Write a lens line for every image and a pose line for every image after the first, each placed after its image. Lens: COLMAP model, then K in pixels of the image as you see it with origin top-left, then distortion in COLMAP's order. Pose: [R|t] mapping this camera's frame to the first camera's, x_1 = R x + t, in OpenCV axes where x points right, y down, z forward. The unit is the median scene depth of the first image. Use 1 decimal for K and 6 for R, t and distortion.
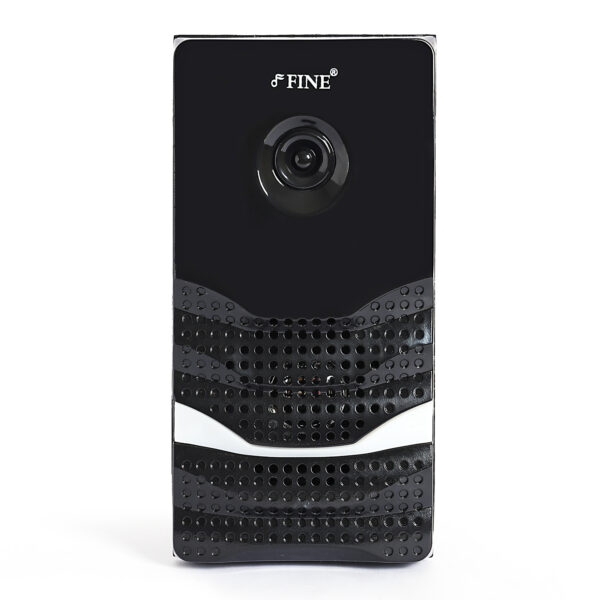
lens RADIAL K [[1957.2, 0, 300.0], [0, 1957.2, 300.6], [0, 0, 1]] dist [-0.098699, 0.000000]
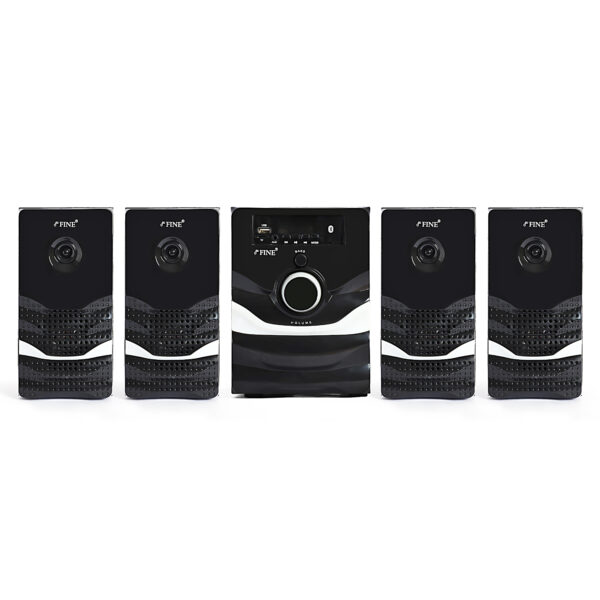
lens RADIAL K [[2480.4, 0, 300.0], [0, 2480.4, 299.9], [0, 0, 1]] dist [-0.136932, 0.000000]
pose [[0.999714, -0.000501, -0.023900, -0.247530], [0.000507, 1.000000, 0.000247, -0.006051], [0.023900, -0.000259, 0.999714, -2.518987]]
